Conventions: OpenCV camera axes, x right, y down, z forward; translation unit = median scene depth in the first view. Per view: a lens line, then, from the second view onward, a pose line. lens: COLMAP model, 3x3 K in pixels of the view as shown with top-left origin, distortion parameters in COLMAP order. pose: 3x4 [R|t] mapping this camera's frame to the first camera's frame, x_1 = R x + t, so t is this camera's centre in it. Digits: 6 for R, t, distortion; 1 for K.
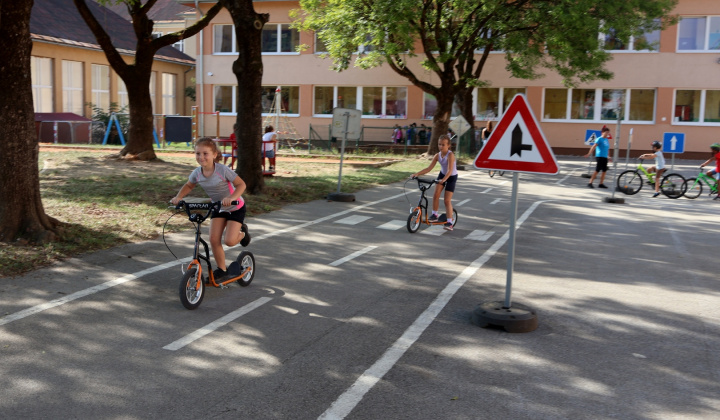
lens RADIAL K [[733.3, 0, 353.7], [0, 733.3, 213.1], [0, 0, 1]] dist [0.015171, 0.000000]
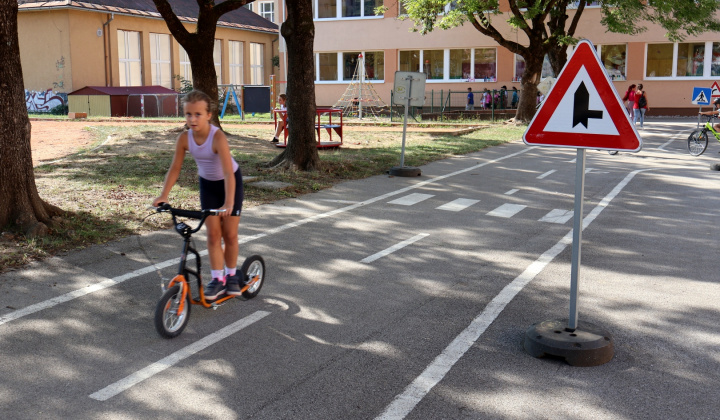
lens RADIAL K [[733.3, 0, 367.6], [0, 733.3, 209.1], [0, 0, 1]] dist [0.015171, 0.000000]
pose [[0.993562, -0.009976, -0.112849, 0.052853], [0.014437, 0.999143, 0.038787, -0.015689], [0.112365, -0.040166, 0.992855, 0.142982]]
